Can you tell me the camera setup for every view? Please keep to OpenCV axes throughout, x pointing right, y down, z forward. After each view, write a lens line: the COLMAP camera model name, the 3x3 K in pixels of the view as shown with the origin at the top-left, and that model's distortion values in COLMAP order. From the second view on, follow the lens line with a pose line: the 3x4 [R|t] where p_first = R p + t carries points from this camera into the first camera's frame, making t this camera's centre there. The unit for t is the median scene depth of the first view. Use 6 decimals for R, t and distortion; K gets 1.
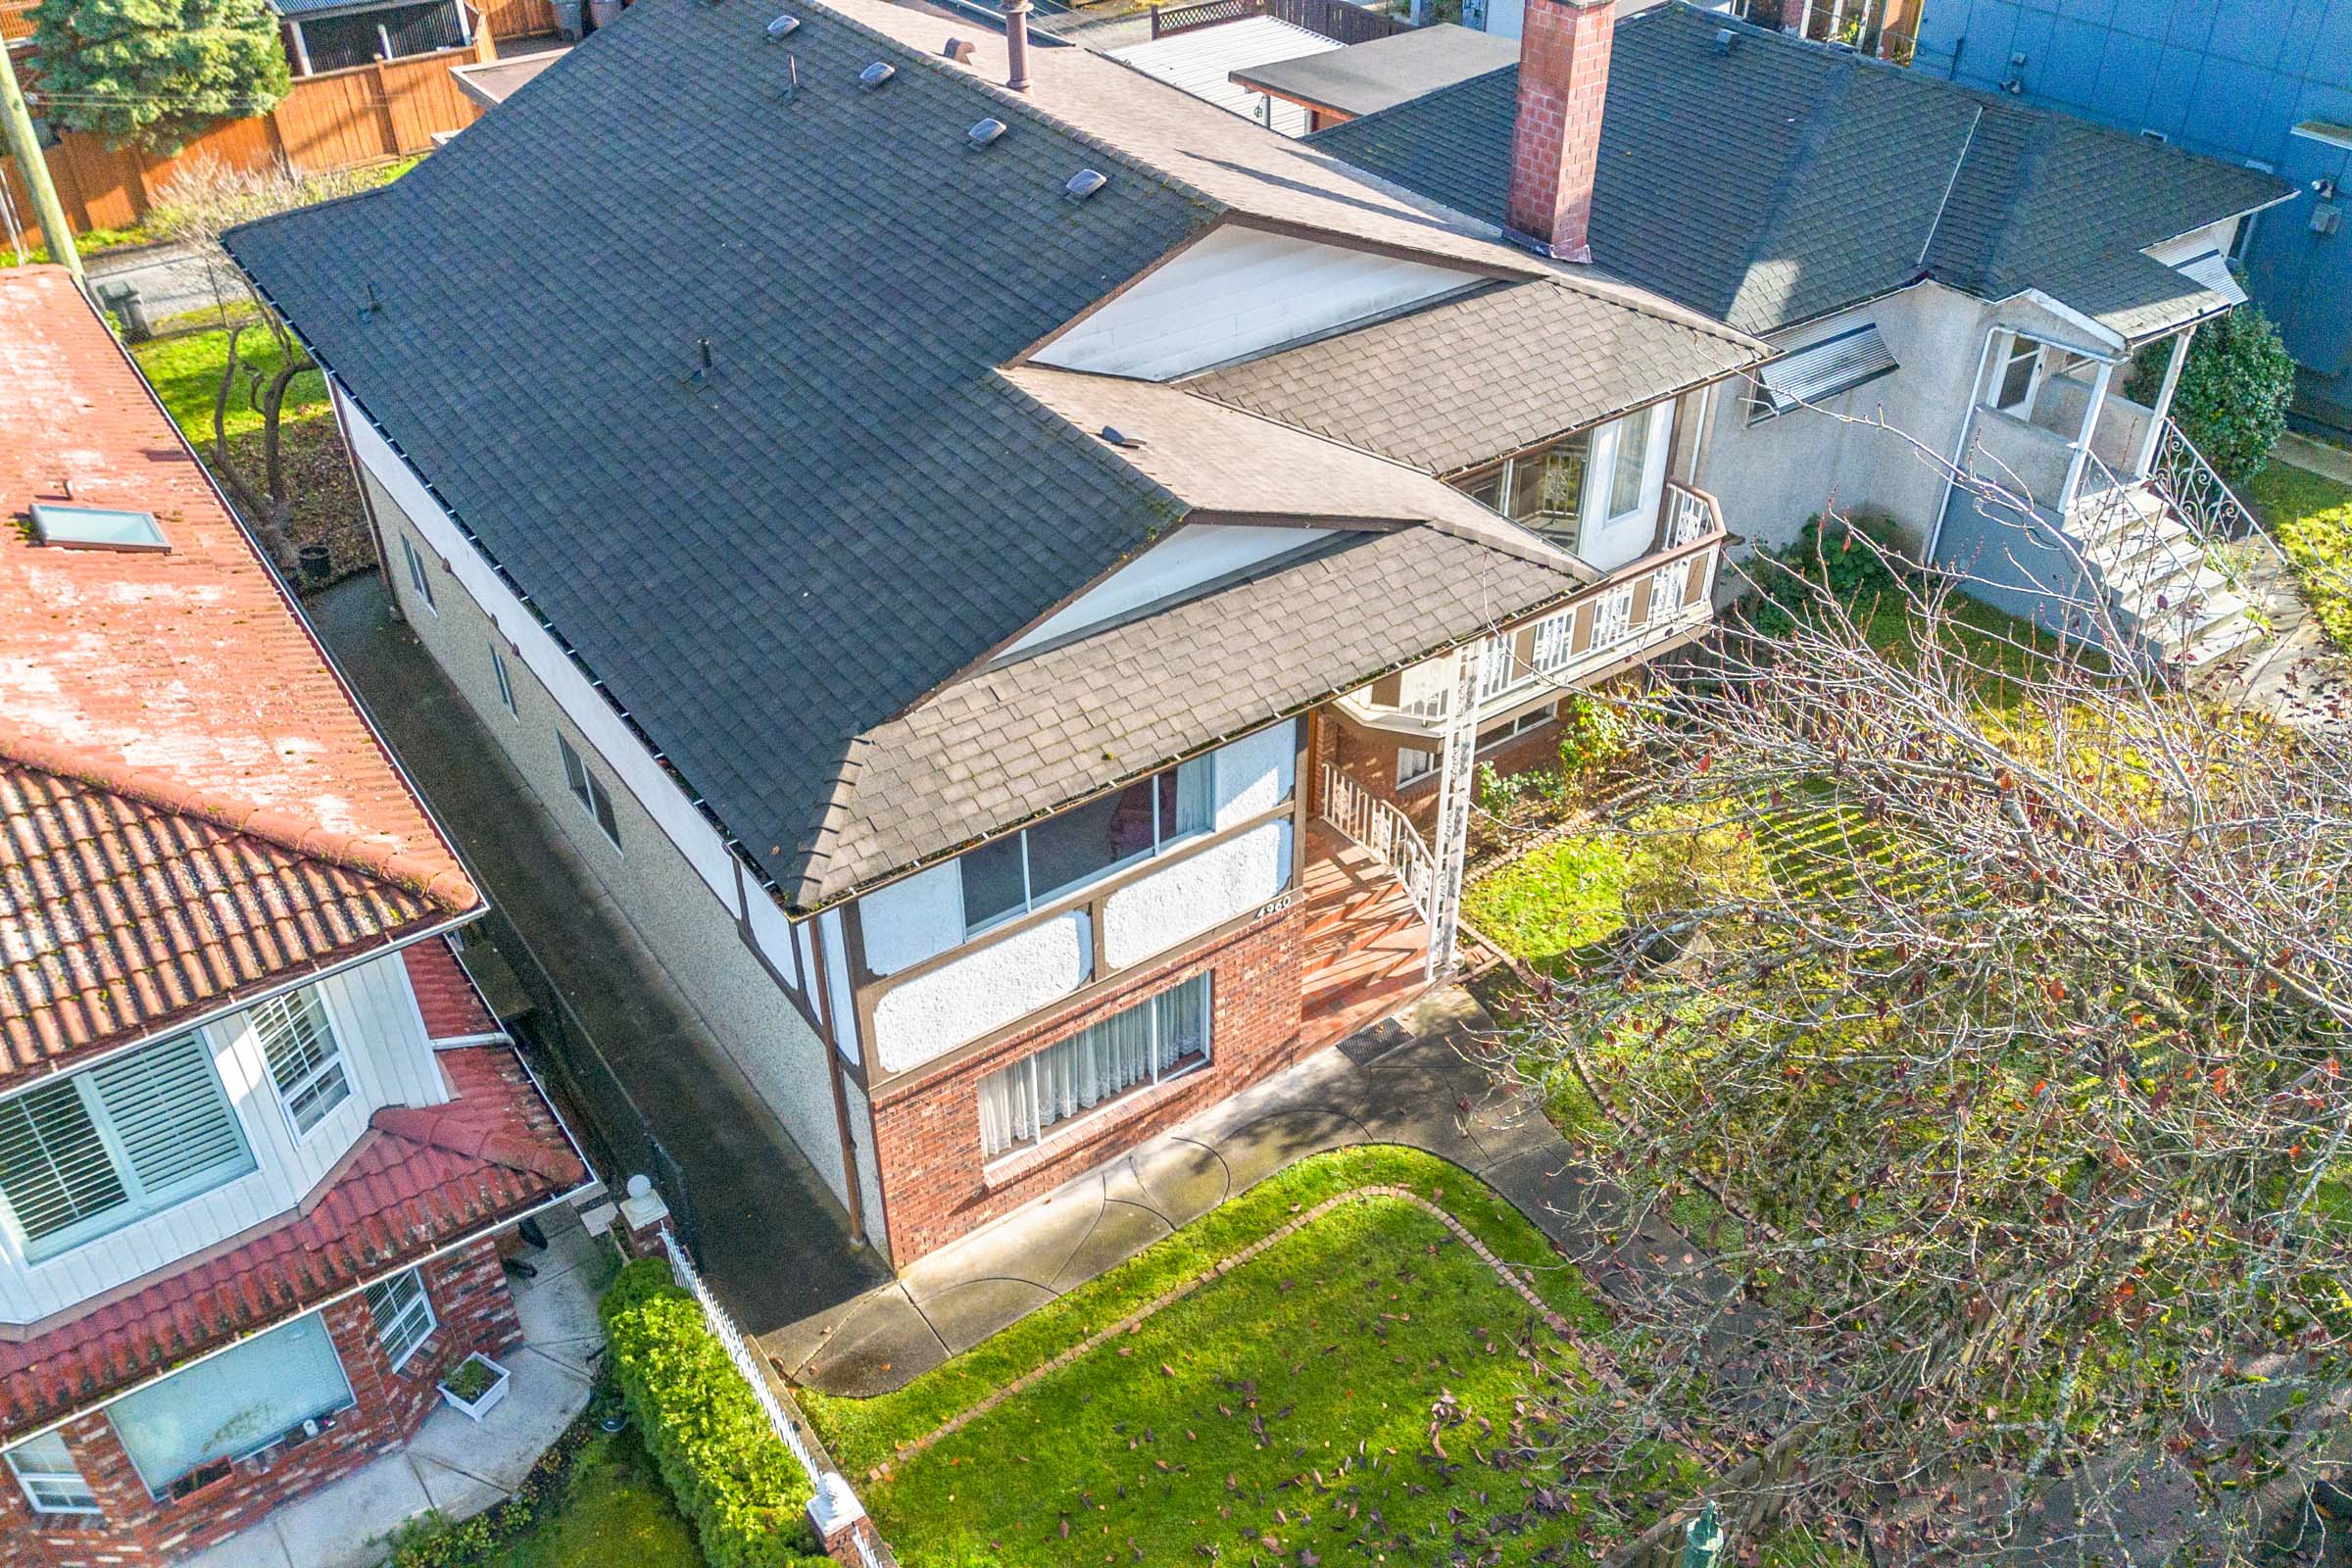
lens RADIAL K [[1970.1, 0, 1148.9], [0, 1970.1, 778.6], [0, 0, 1]] dist [0.085988, -0.098000]
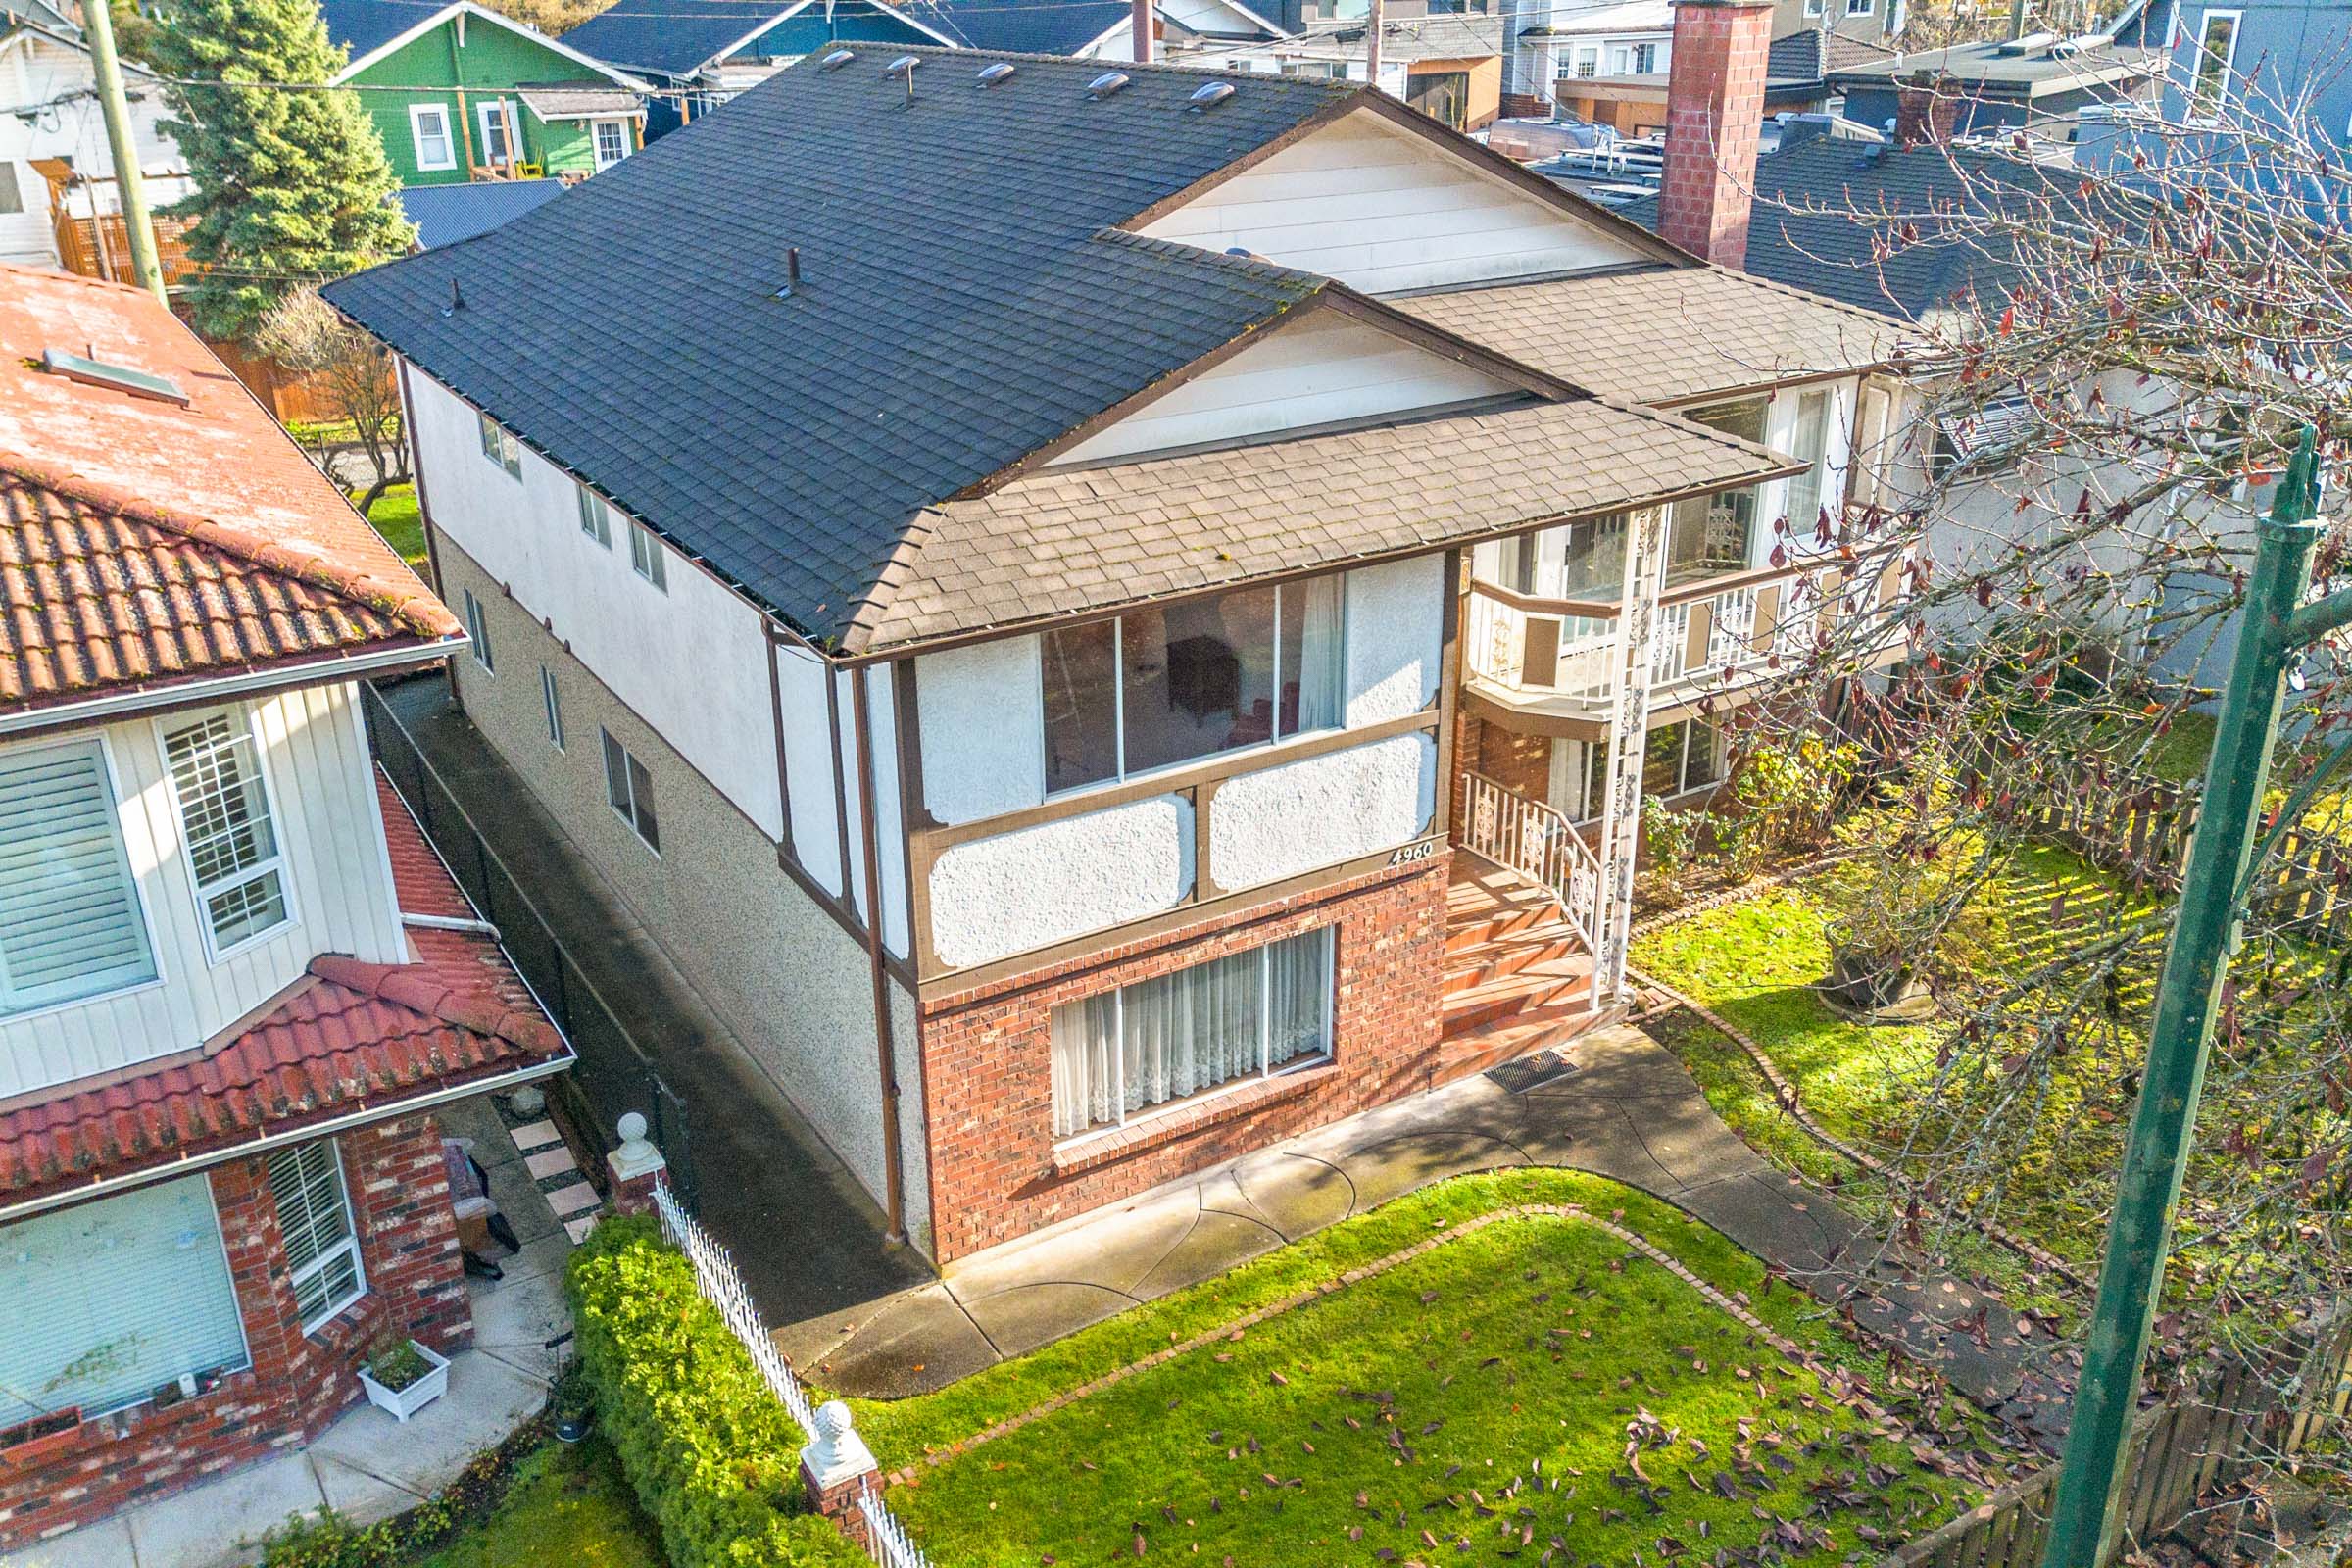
lens RADIAL K [[1970.1, 0, 1148.9], [0, 1970.1, 778.6], [0, 0, 1]] dist [0.085988, -0.098000]
pose [[0.998396, 0.023357, -0.051571, -0.006368], [-0.034779, 0.971812, -0.233178, 0.250500], [0.044671, 0.234598, 0.971066, 0.186536]]
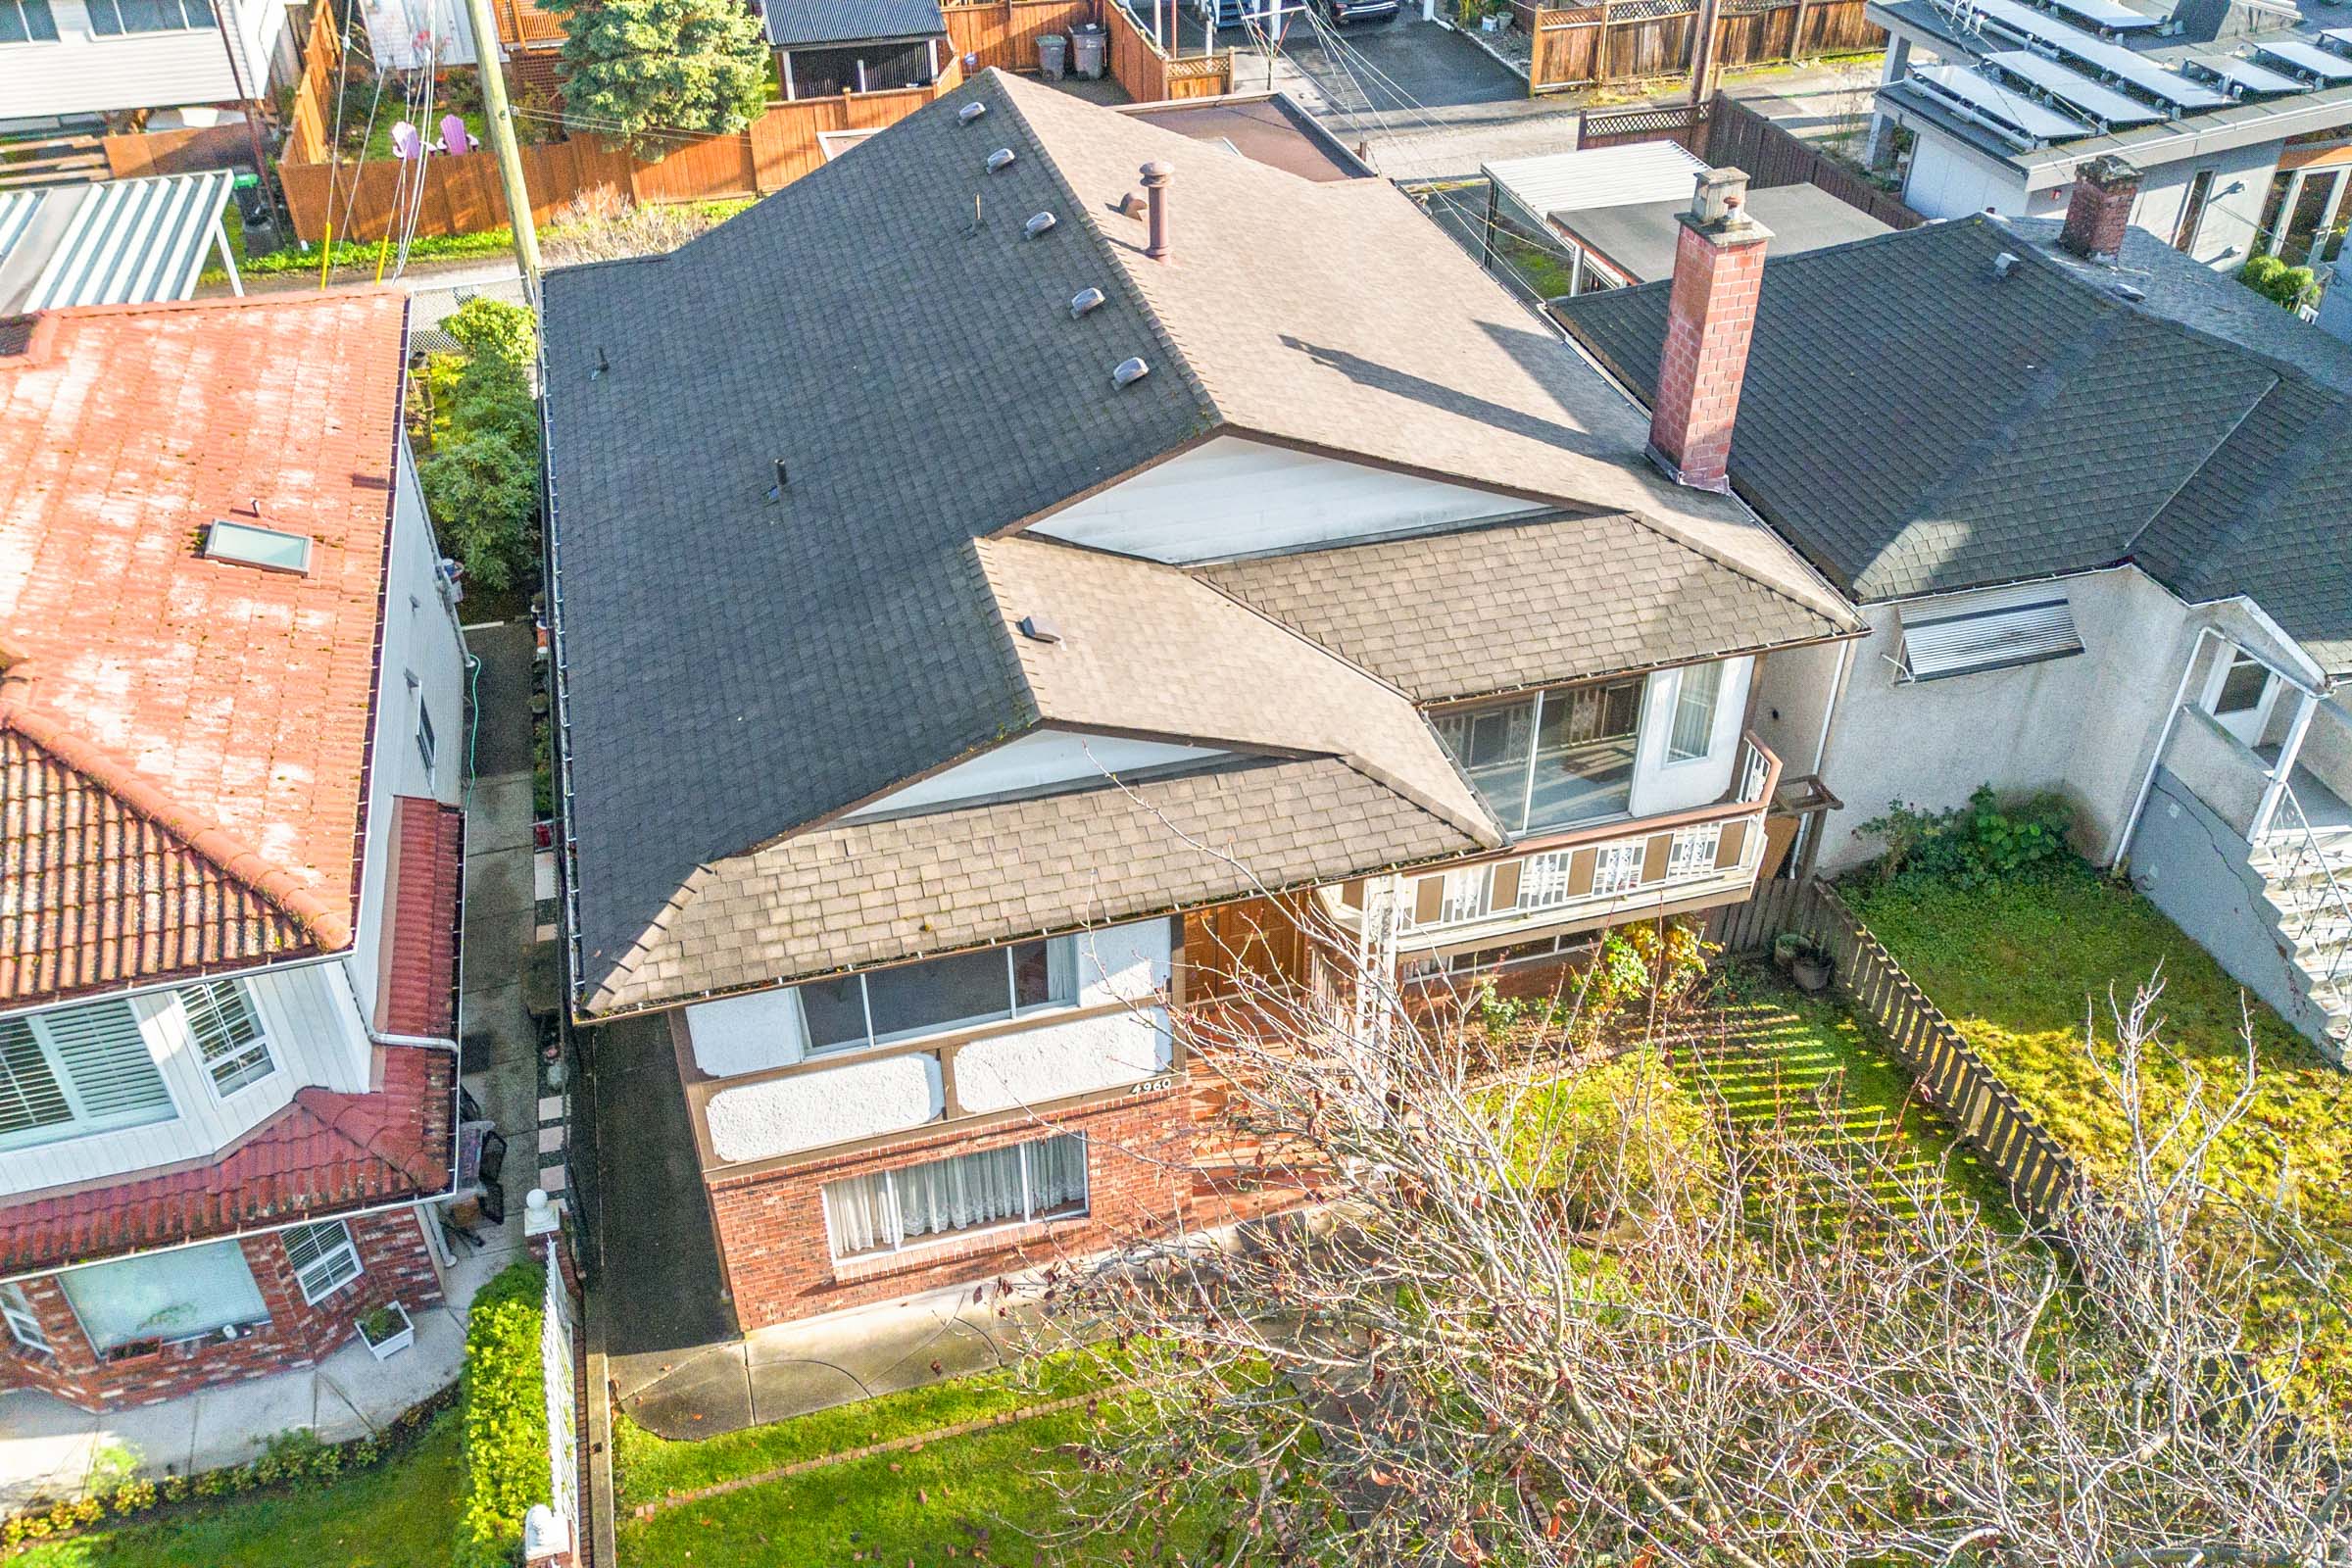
lens RADIAL K [[1970.1, 0, 1148.9], [0, 1970.1, 778.6], [0, 0, 1]] dist [0.085988, -0.098000]
pose [[0.942306, 0.198595, -0.269479, 0.331255], [-0.197145, 0.979828, 0.032724, -0.135711], [0.270542, 0.022290, 0.962450, -0.000950]]
